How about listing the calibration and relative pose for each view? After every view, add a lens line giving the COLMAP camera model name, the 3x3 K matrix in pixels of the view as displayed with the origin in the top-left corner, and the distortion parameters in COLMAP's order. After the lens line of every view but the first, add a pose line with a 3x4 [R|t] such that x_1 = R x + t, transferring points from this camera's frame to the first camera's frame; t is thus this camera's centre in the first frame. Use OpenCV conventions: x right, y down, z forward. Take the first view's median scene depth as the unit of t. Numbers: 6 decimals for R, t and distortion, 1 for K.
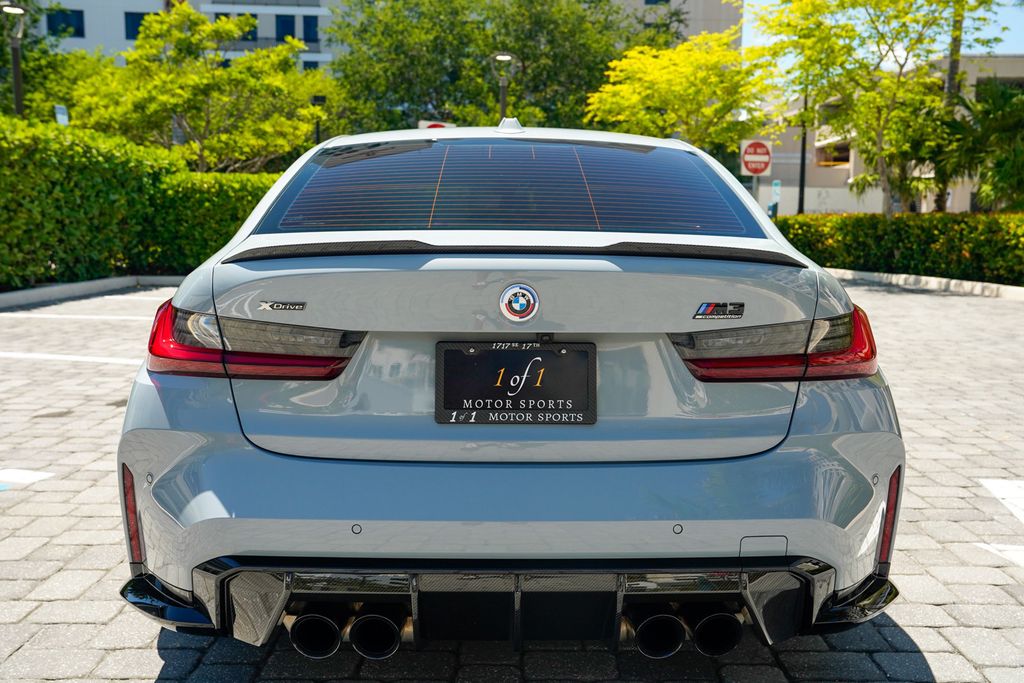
lens RADIAL K [[980.0, 0, 514.8], [0, 980.0, 352.8], [0, 0, 1]] dist [-0.020052, 0.136254]
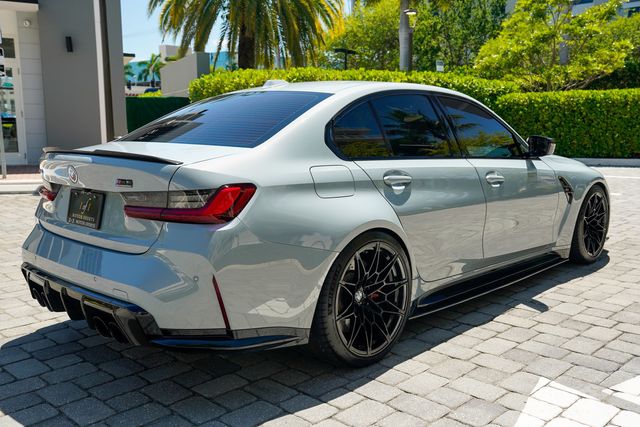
lens RADIAL K [[610.0, 0, 318.4], [0, 610.0, 220.4], [0, 0, 1]] dist [-0.010833, 0.121532]
pose [[0.708824, 0.099425, -0.698343, 0.173653], [-0.078523, 0.994985, 0.061957, -0.009371], [0.701001, 0.010919, 0.713076, 0.042693]]
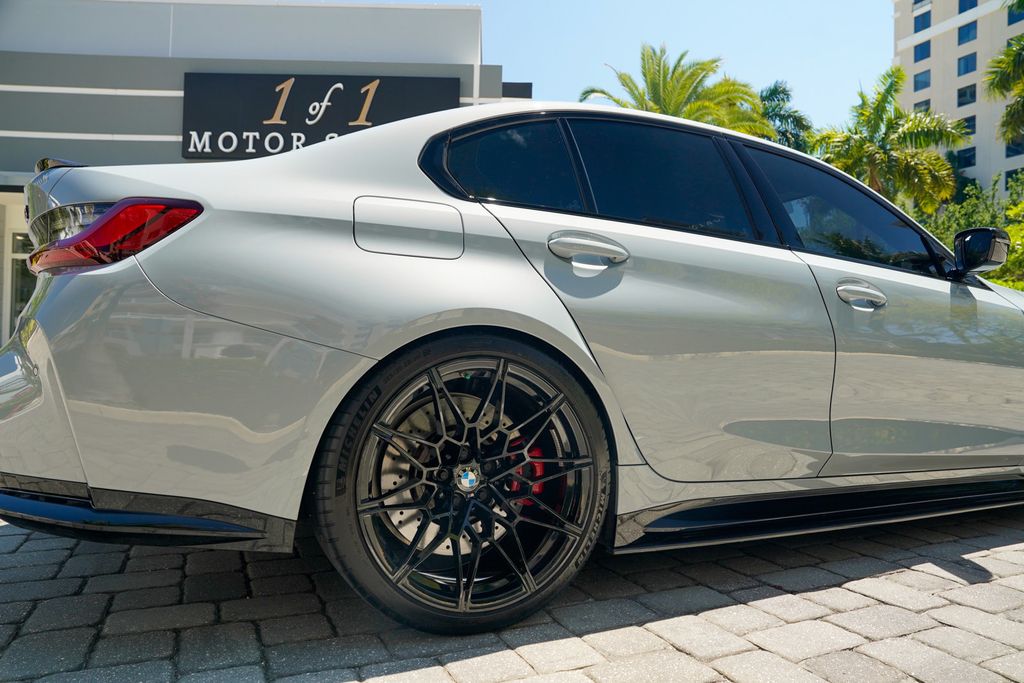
lens RADIAL K [[702.4, 0, 517.4], [0, 702.4, 344.0], [0, 0, 1]] dist [-0.119330, 0.089473]
pose [[0.409483, -0.022526, -0.912040, 0.148268], [-0.128518, 0.988302, -0.082111, 0.012708], [0.903220, 0.150837, 0.401798, 0.149036]]
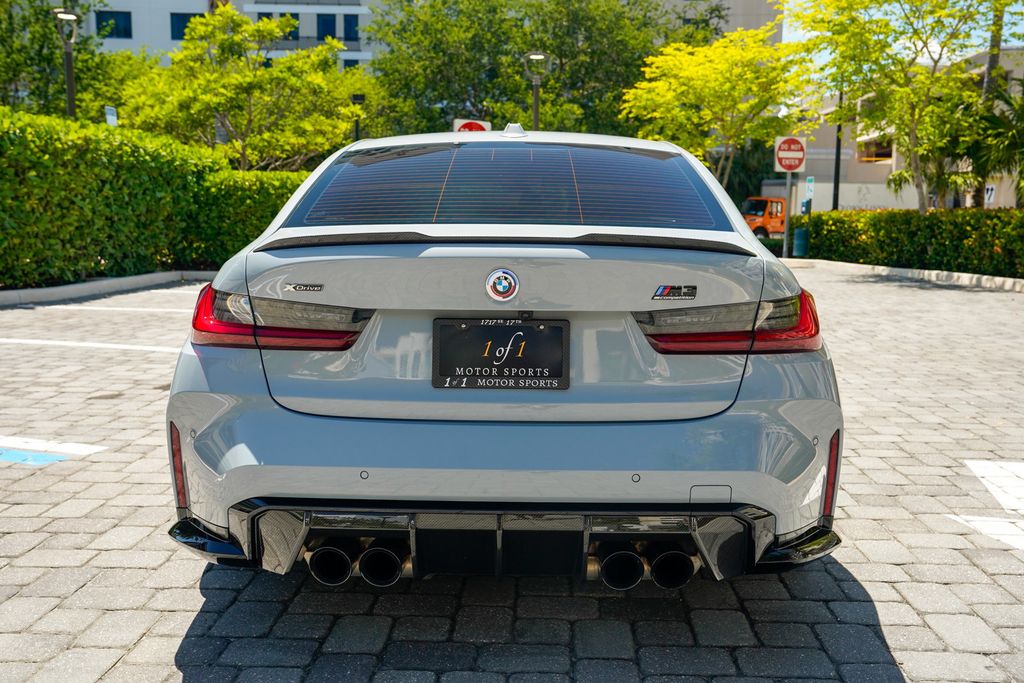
lens RADIAL K [[980.4, 0, 514.8], [0, 980.4, 355.6], [0, 0, 1]] dist [-0.016082, 0.123227]
pose [[0.999198, 0.004876, -0.039753, 0.007869], [-0.004637, 0.999971, 0.006101, 0.003129], [0.039782, -0.005912, 0.999191, -0.021013]]
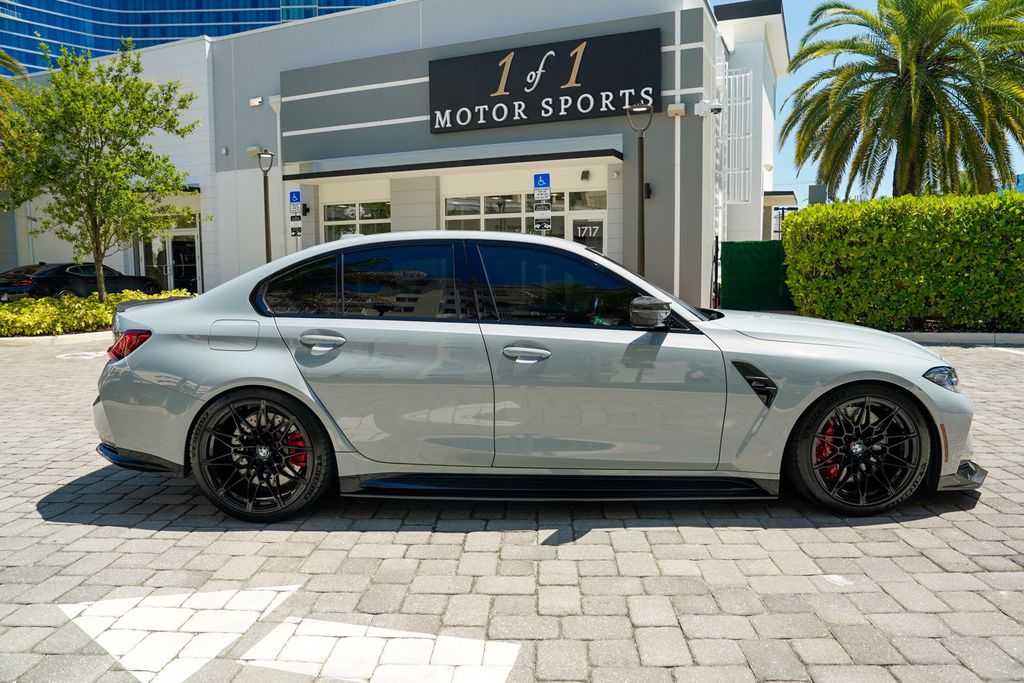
lens RADIAL K [[696.2, 0, 519.6], [0, 696.2, 344.3], [0, 0, 1]] dist [-0.115861, 0.091630]
pose [[-0.027933, 0.096460, -0.994945, 0.257063], [-0.119639, 0.987856, 0.099131, -0.038530], [0.992424, 0.121804, -0.016054, 0.262989]]
